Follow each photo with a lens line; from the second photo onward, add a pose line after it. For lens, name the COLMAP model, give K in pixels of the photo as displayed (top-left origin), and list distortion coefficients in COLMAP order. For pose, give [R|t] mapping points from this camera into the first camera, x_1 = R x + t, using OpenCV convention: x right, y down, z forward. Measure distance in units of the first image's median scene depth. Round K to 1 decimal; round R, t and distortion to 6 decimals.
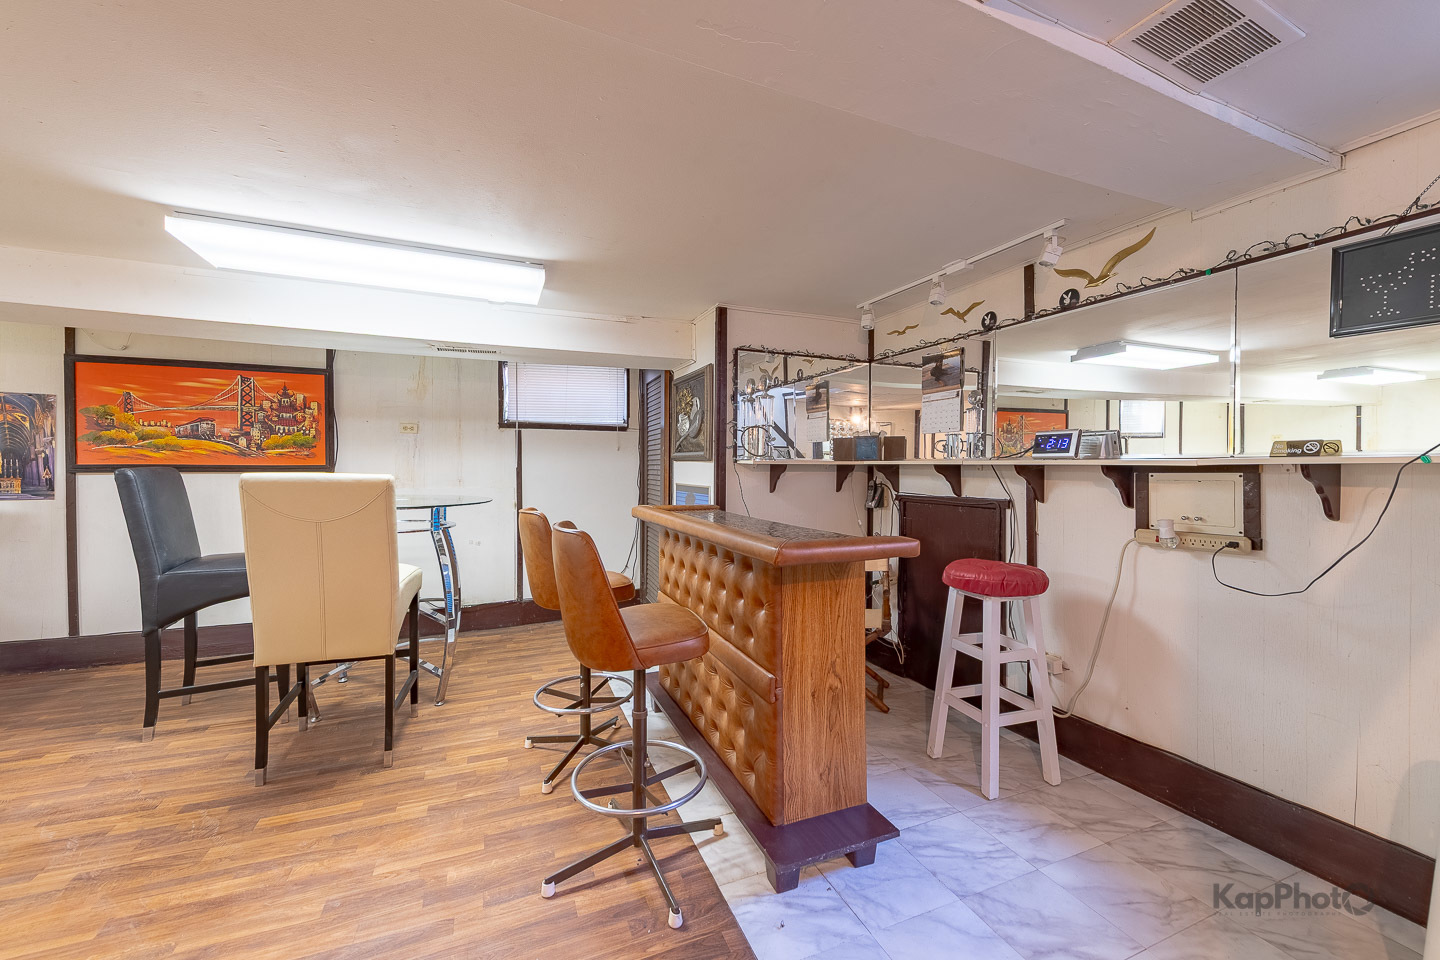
lens RADIAL K [[575.0, 0, 733.5], [0, 575.0, 462.0], [0, 0, 1]] dist [0.018439, -0.005371]
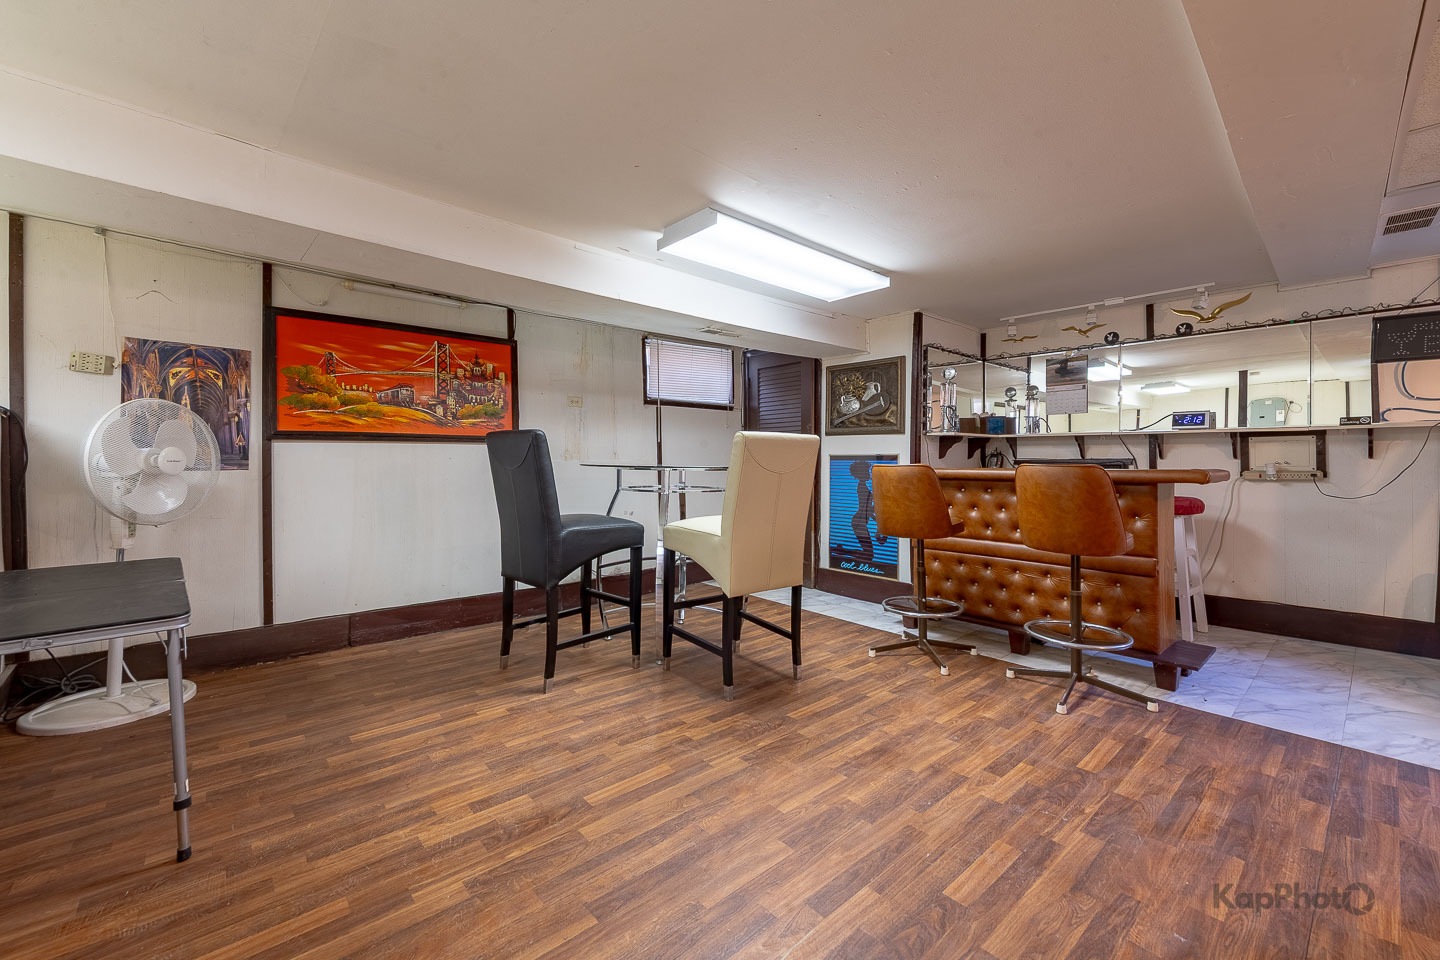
lens RADIAL K [[583.8, 0, 717.3], [0, 583.8, 444.4], [0, 0, 1]] dist [0.018663, -0.005054]
pose [[0.945113, 0.005389, 0.326698, -0.987623], [0.000350, 0.999847, -0.017505, 0.052252], [-0.326742, 0.016658, 0.944967, -0.084459]]
